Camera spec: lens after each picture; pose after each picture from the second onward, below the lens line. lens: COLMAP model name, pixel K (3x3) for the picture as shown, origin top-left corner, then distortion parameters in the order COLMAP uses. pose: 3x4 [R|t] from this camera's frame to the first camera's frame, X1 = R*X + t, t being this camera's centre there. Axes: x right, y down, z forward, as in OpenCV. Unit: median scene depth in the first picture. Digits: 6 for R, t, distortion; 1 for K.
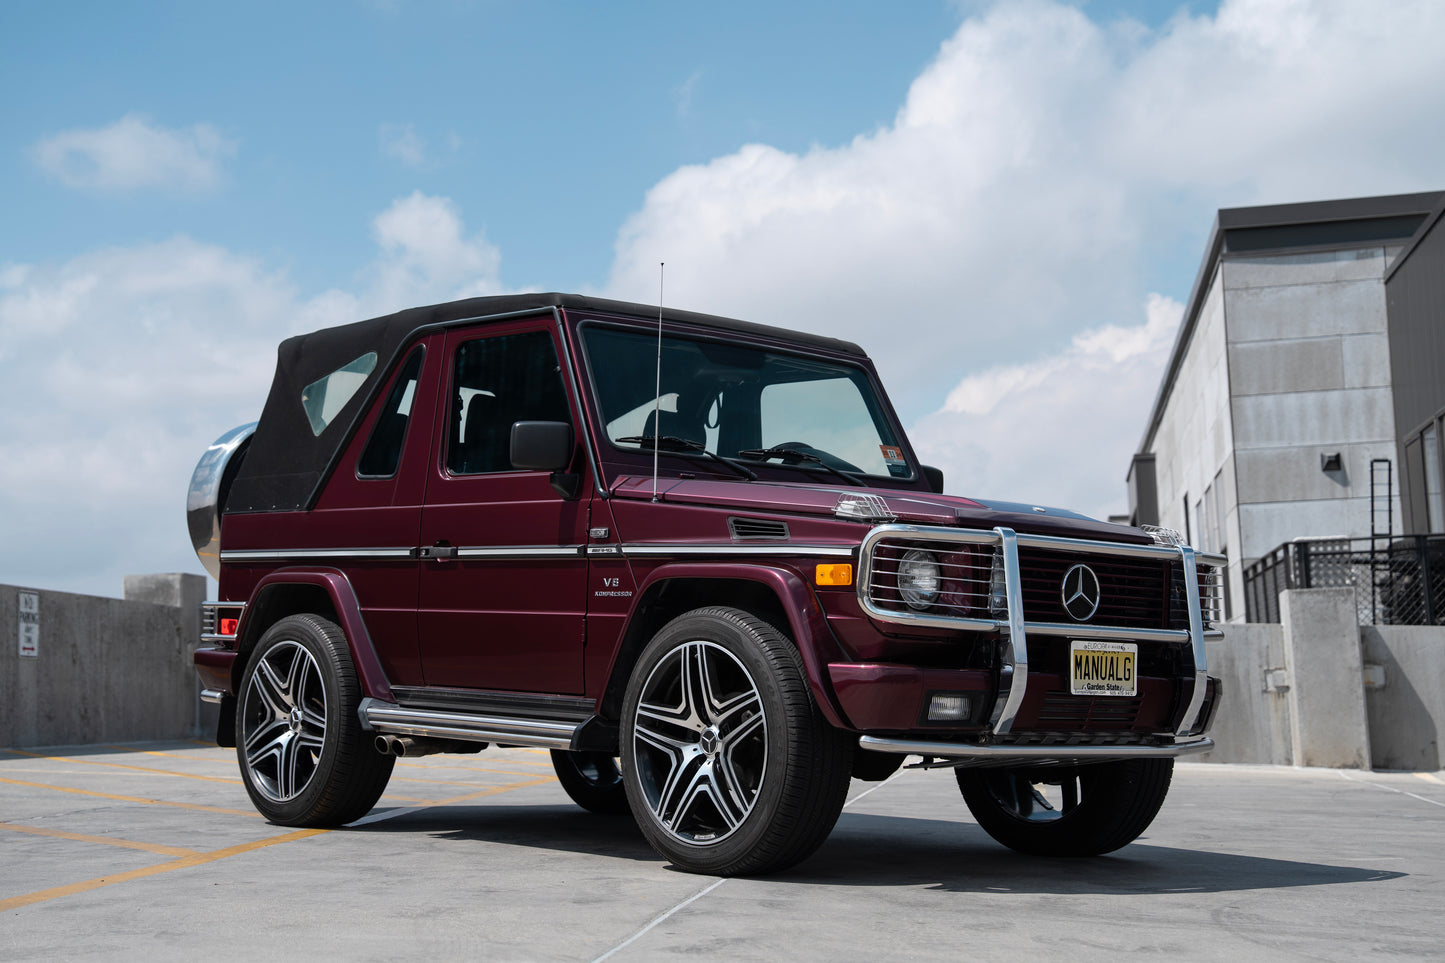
lens RADIAL K [[2122.8, 0, 722.5], [0, 2122.8, 481.5], [0, 0, 1]] dist [0.128034, 0.407729]
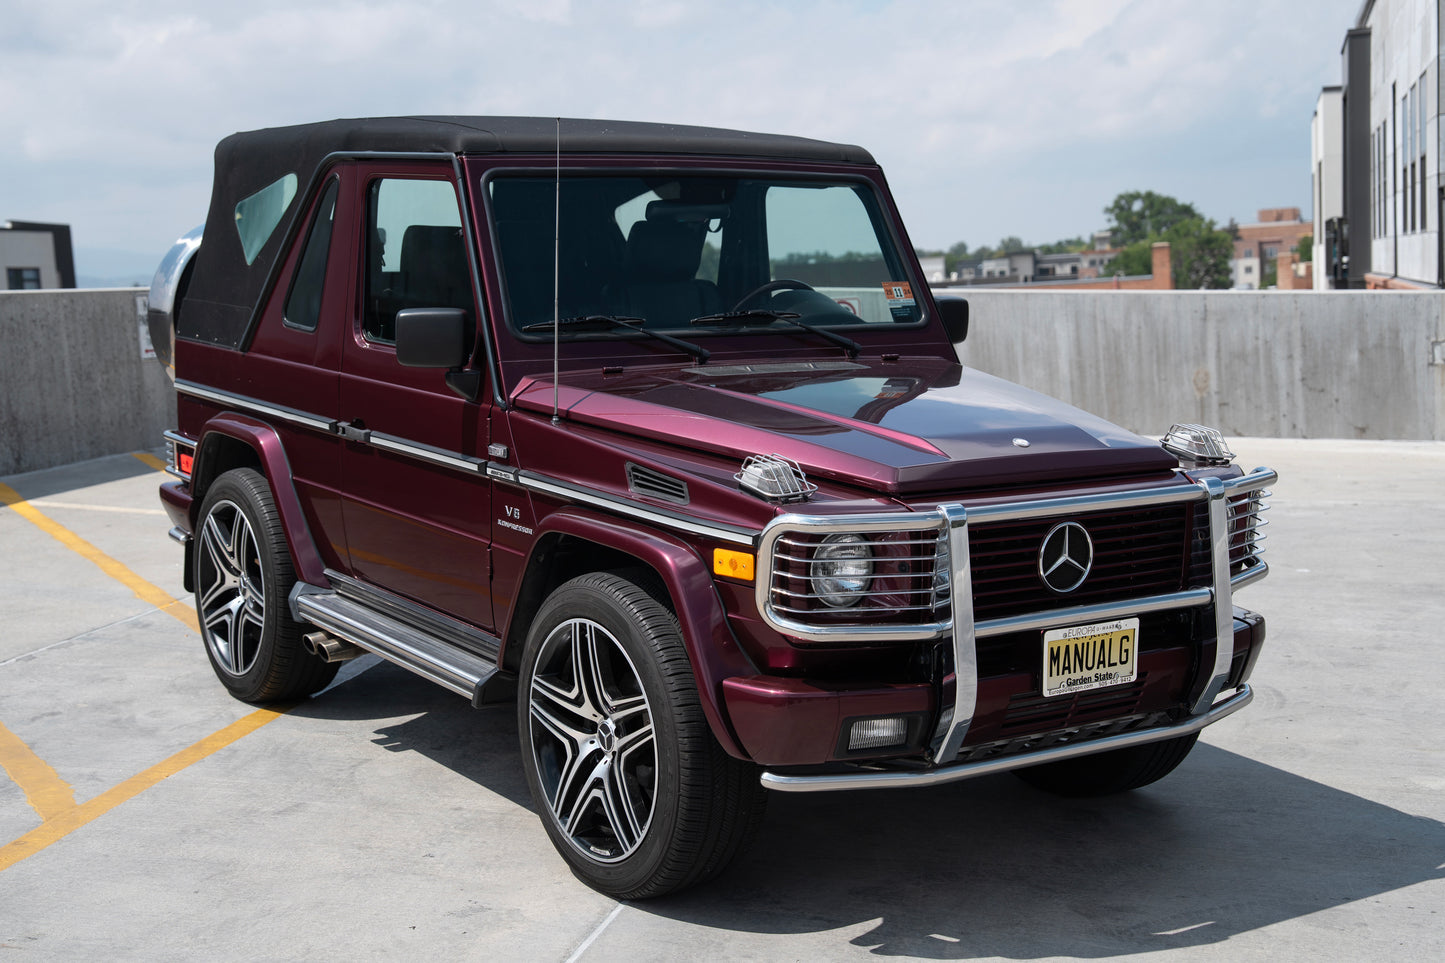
lens RADIAL K [[1971.4, 0, 722.5], [0, 1971.4, 481.5], [0, 0, 1]] dist [0.134137, 0.062384]
pose [[0.993322, -0.002396, -0.115351, 0.124960], [0.027205, 0.976456, 0.213992, -0.134644], [0.112123, -0.215701, 0.970001, 0.276513]]
